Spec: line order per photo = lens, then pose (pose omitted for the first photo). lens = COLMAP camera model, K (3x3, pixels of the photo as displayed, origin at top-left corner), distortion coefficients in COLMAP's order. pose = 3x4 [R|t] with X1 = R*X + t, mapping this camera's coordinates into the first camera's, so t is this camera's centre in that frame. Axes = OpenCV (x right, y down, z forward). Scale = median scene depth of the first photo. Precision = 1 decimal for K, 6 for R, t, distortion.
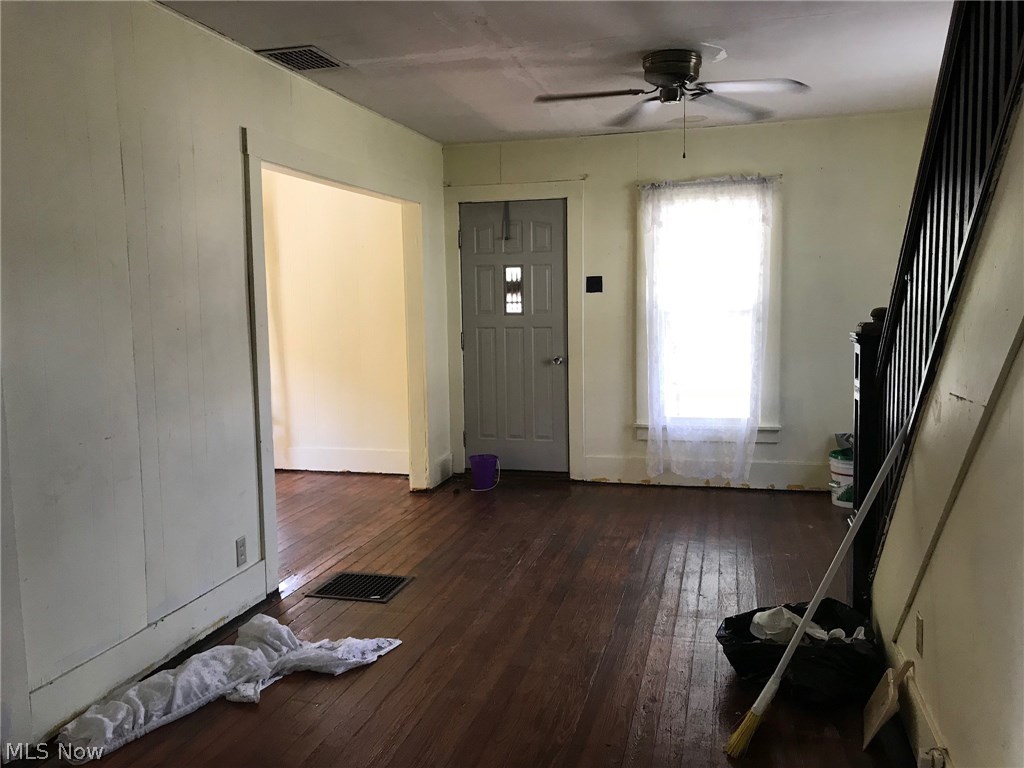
lens RADIAL K [[855.1, 0, 462.1], [0, 855.1, 366.4], [0, 0, 1]] dist [0.006858, 0.000319]
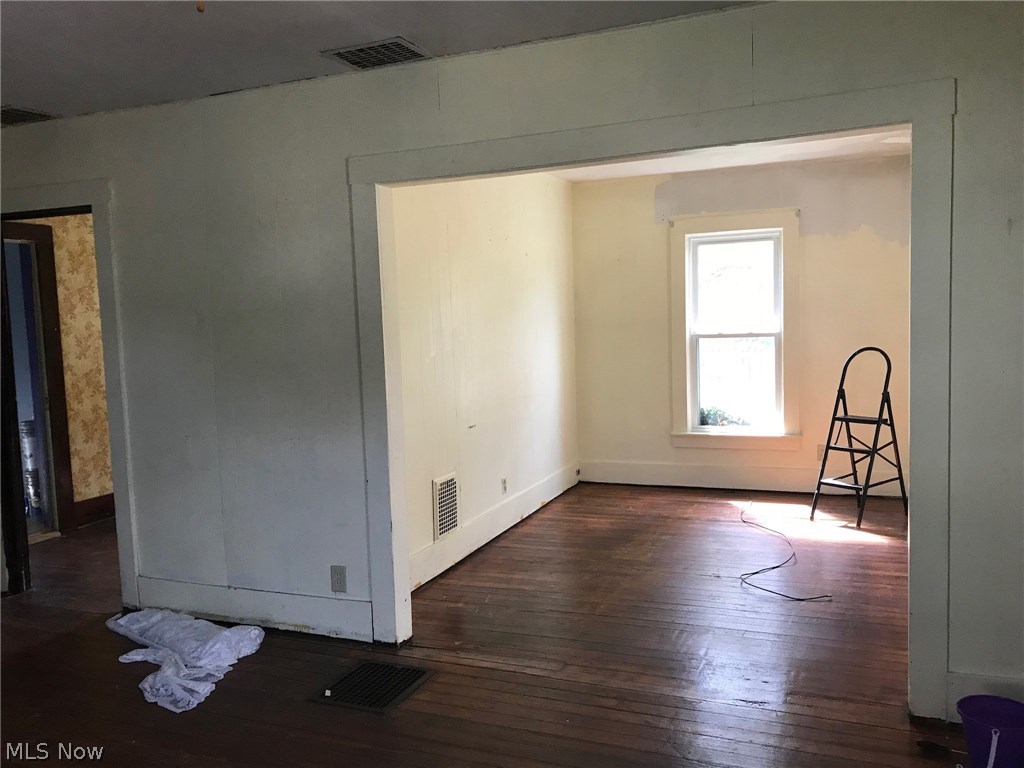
lens RADIAL K [[840.7, 0, 505.9], [0, 840.7, 383.6], [0, 0, 1]] dist [0.006398, 0.008143]
pose [[-0.095686, 0.108669, -0.989462, 0.685677], [-0.037082, 0.992944, 0.112637, -0.133537], [0.994721, 0.047469, -0.090981, 1.278897]]
